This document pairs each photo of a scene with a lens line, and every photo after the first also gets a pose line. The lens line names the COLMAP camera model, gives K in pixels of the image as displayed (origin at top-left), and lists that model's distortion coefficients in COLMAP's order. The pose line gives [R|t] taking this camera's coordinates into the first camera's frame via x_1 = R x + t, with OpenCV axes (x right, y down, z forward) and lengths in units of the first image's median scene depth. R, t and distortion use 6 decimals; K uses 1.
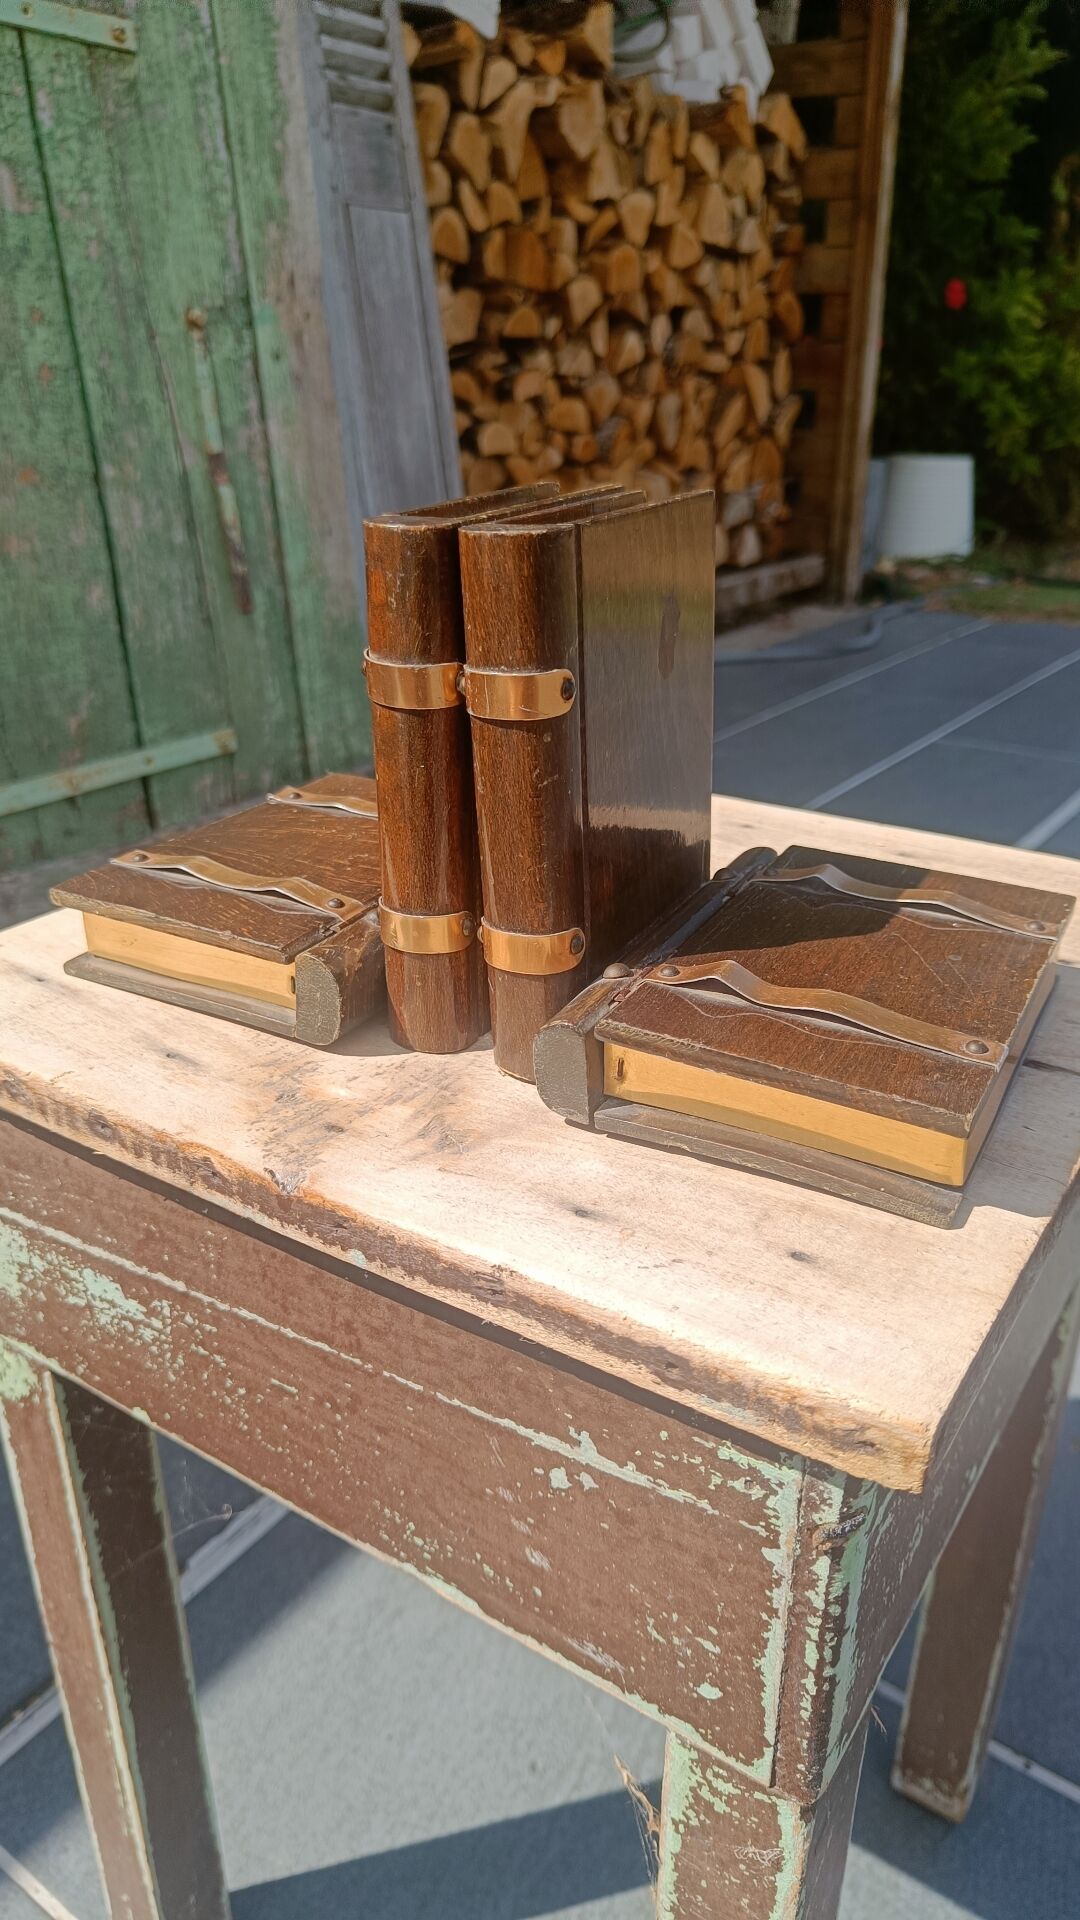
lens RADIAL K [[1364.2, 0, 555.1], [0, 1364.2, 980.3], [0, 0, 1]] dist [-0.006503, 0.003147]
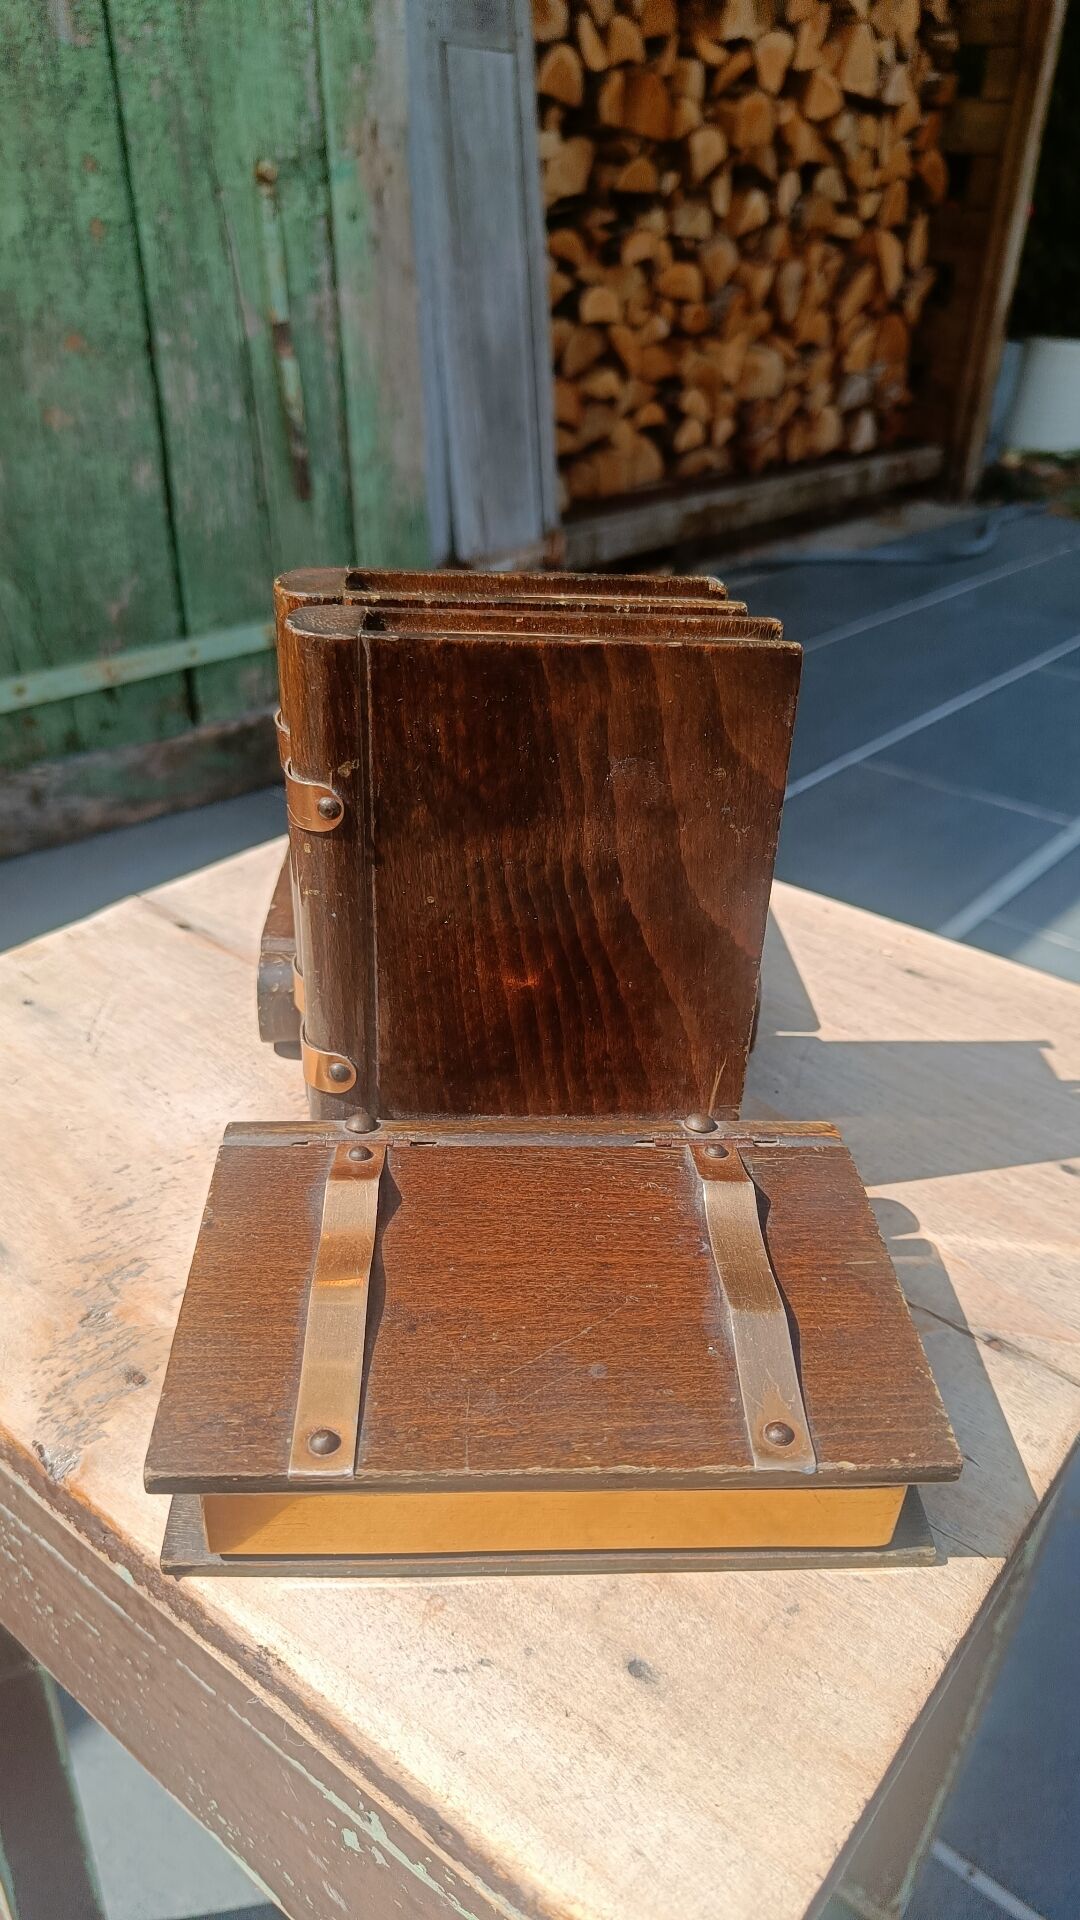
lens RADIAL K [[1360.3, 0, 563.3], [0, 1360.3, 976.0], [0, 0, 1]] dist [-0.004077, -0.002173]
pose [[0.995357, 0.083522, -0.047846, 0.027488], [-0.078429, 0.991899, 0.099928, -0.055244], [0.055804, -0.095711, 0.993844, 0.047030]]
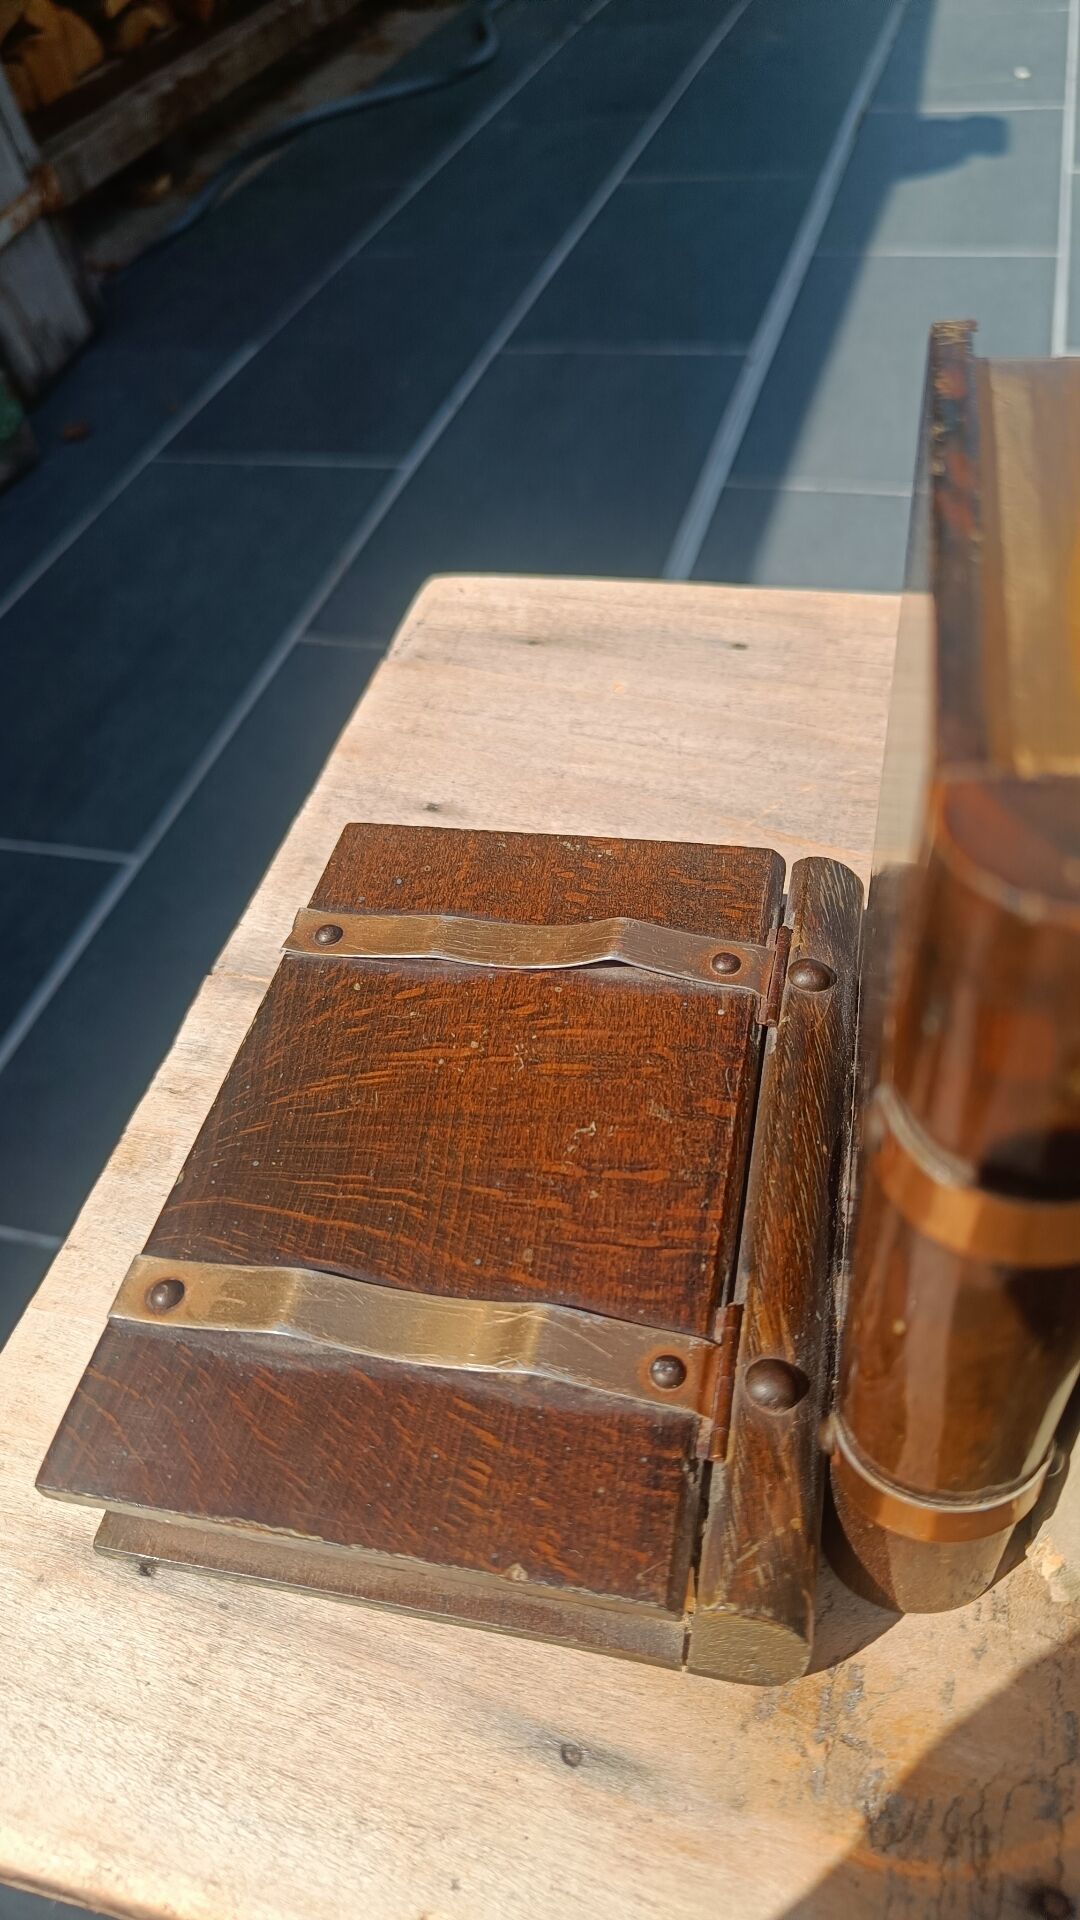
lens RADIAL K [[1376.9, 0, 566.9], [0, 1376.9, 910.4], [0, 0, 1]] dist [0.026201, 0.000242]
pose [[0.936433, -0.299774, 0.182288, -0.070266], [0.227681, 0.914537, 0.334340, -0.096776], [-0.266936, -0.271583, 0.924656, 0.158334]]
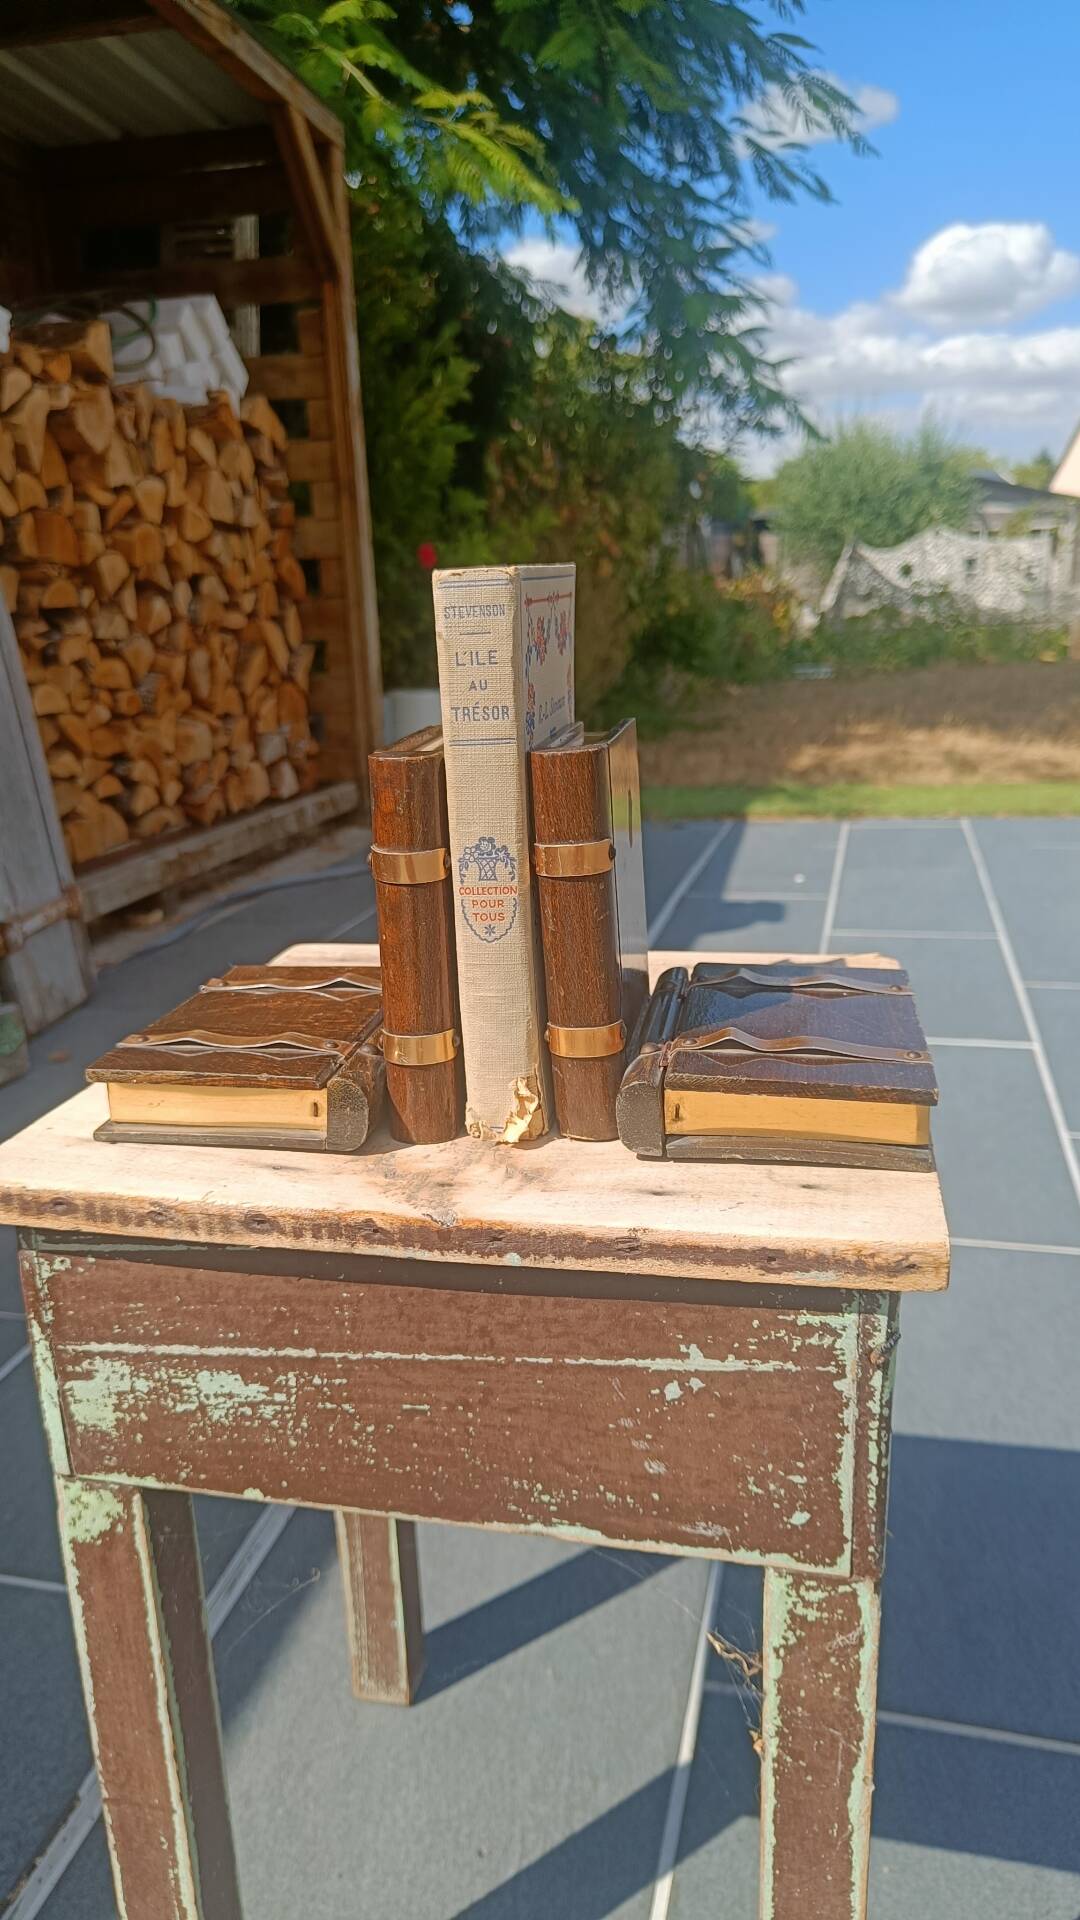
lens RADIAL K [[1357.6, 0, 544.8], [0, 1357.6, 959.9], [0, 0, 1]] dist [-0.006297, -0.003405]
pose [[0.932390, -0.129070, 0.337624, -0.112805], [0.186097, 0.972175, -0.142278, 0.023249], [-0.309866, 0.195490, 0.930466, -0.071943]]
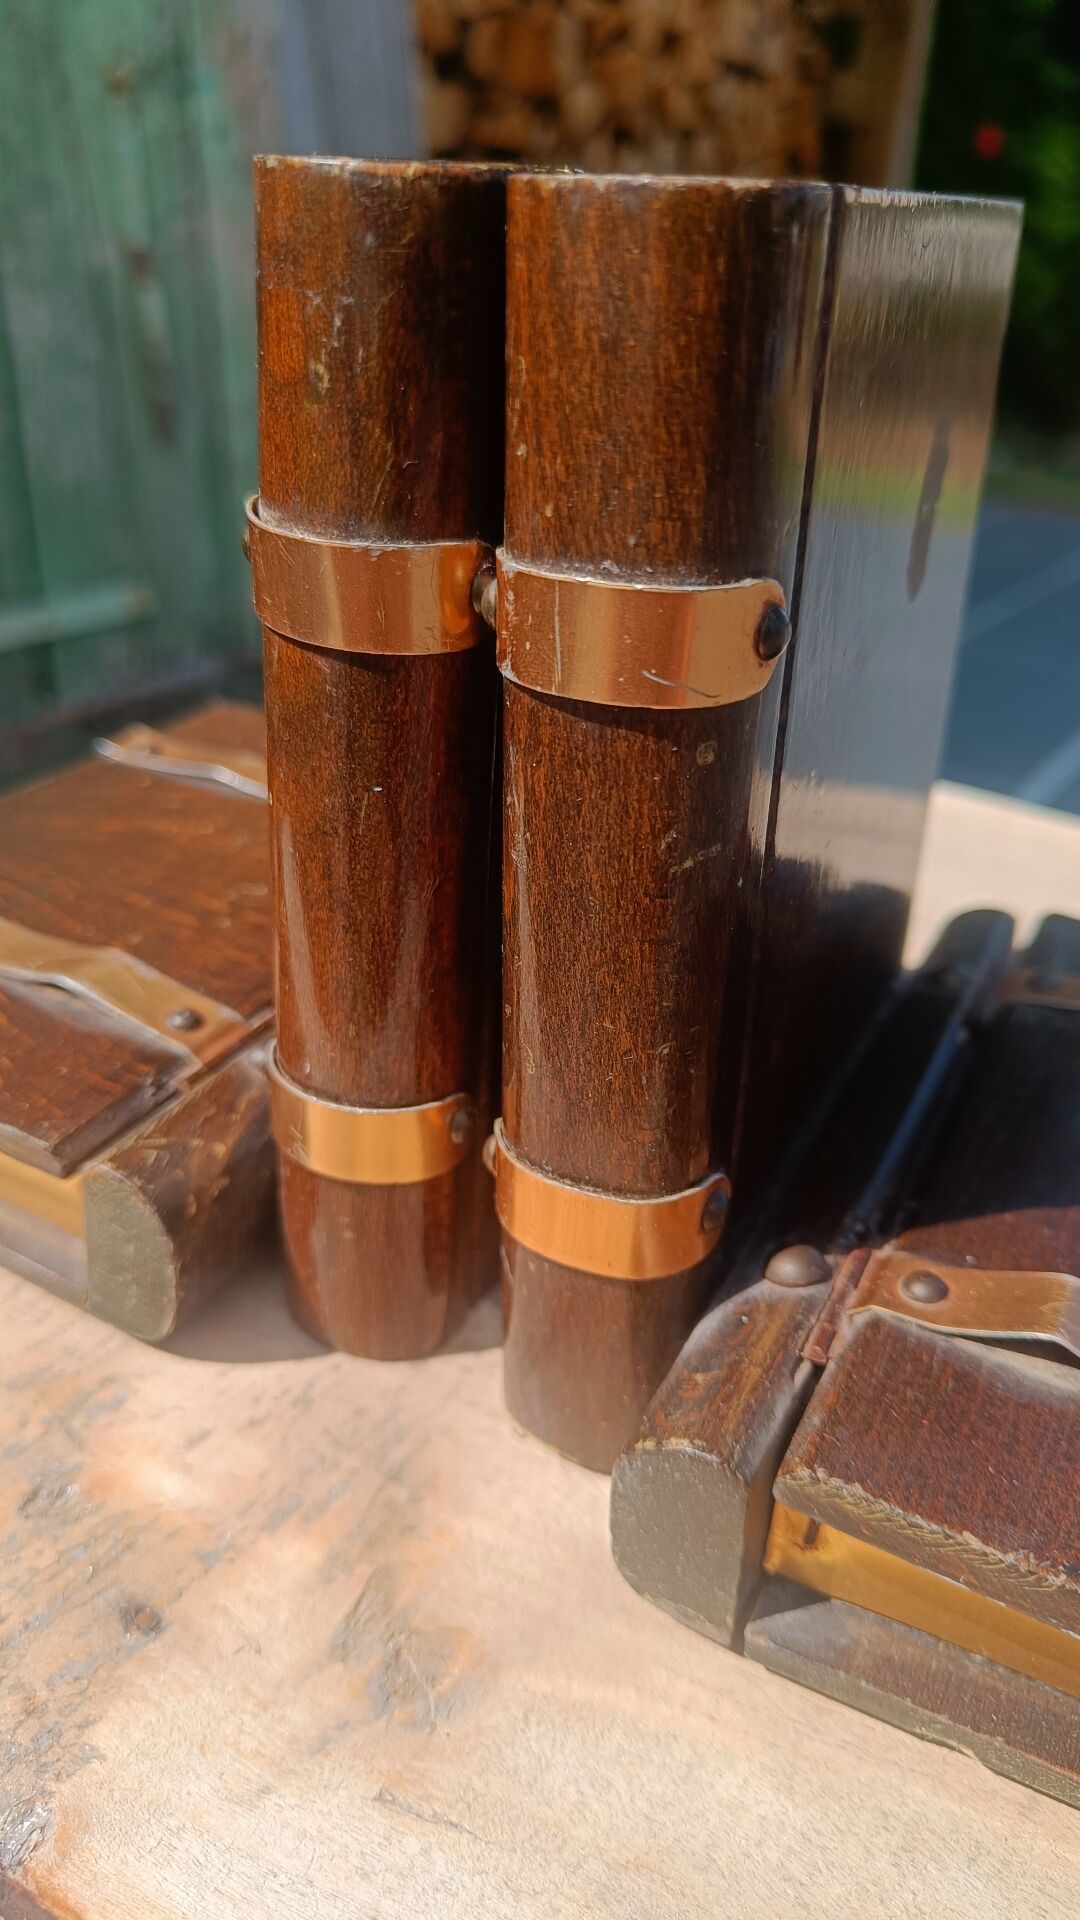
lens RADIAL K [[1412.2, 0, 533.2], [0, 1412.2, 967.6], [0, 0, 1]] dist [-0.046485, -0.000116]
pose [[0.998341, 0.050417, 0.027800, -0.013648], [-0.052420, 0.995670, 0.076767, -0.031799], [-0.023809, -0.078096, 0.996661, 0.130632]]
